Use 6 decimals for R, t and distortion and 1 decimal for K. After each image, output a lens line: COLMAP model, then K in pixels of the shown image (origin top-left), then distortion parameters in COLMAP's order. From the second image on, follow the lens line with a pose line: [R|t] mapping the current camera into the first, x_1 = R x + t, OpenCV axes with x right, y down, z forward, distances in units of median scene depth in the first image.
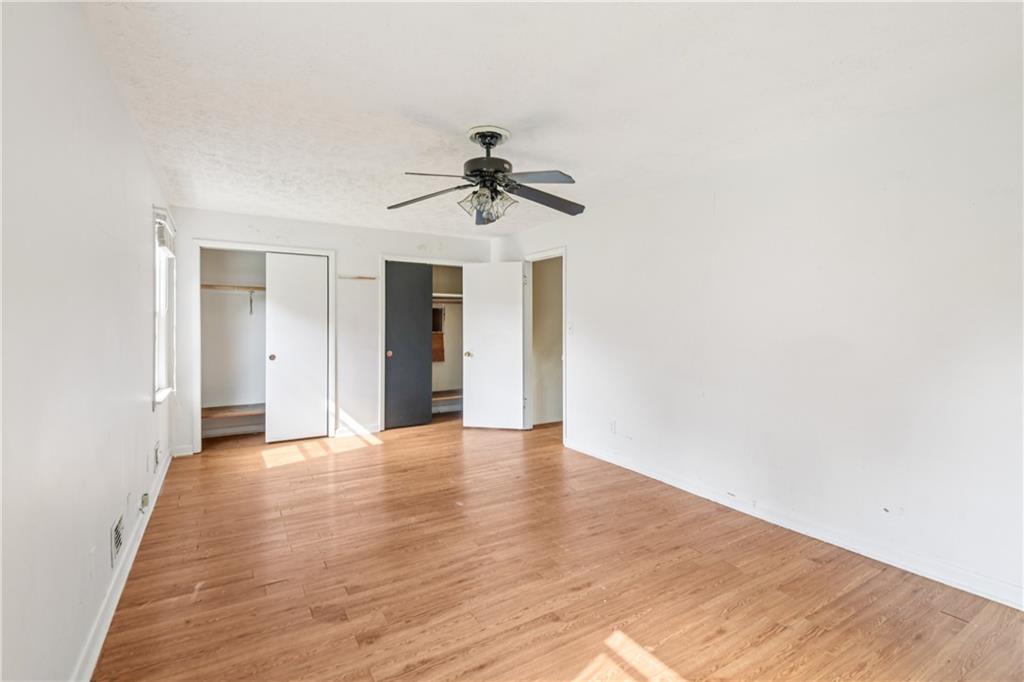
lens RADIAL K [[471.0, 0, 516.2], [0, 471.0, 327.3], [0, 0, 1]] dist [0.042400, -0.031747]
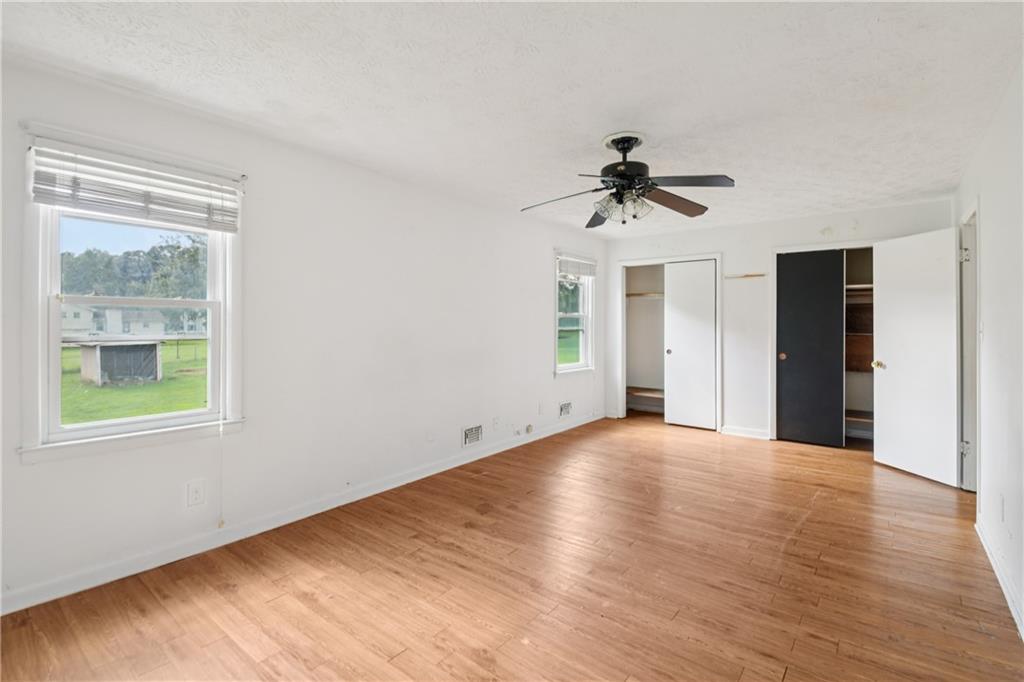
lens RADIAL K [[471.0, 0, 516.2], [0, 471.0, 327.3], [0, 0, 1]] dist [0.042400, -0.031747]
pose [[0.347577, 0.008235, -0.937615, 0.829124], [-0.008711, 0.999947, 0.005554, -0.001732], [0.937611, 0.006238, 0.347631, 0.421902]]
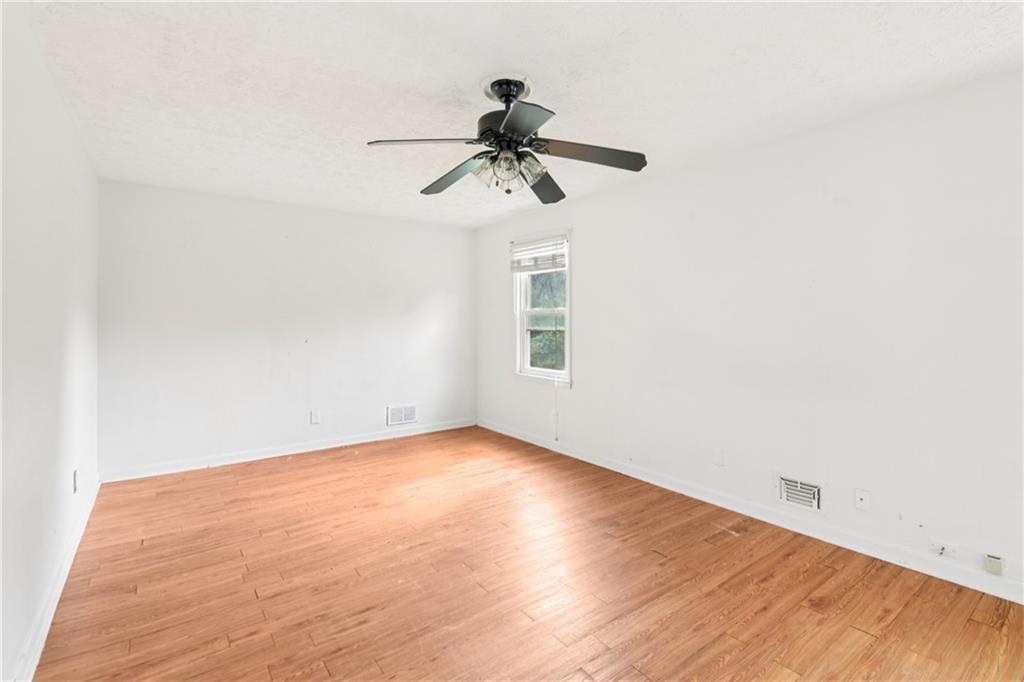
lens RADIAL K [[471.0, 0, 516.2], [0, 471.0, 327.3], [0, 0, 1]] dist [0.042400, -0.031747]
pose [[-0.996321, 0.004332, -0.085591, -0.003904], [0.002950, 0.999863, 0.016269, -0.007350], [0.085650, 0.015956, -0.996198, 1.810410]]
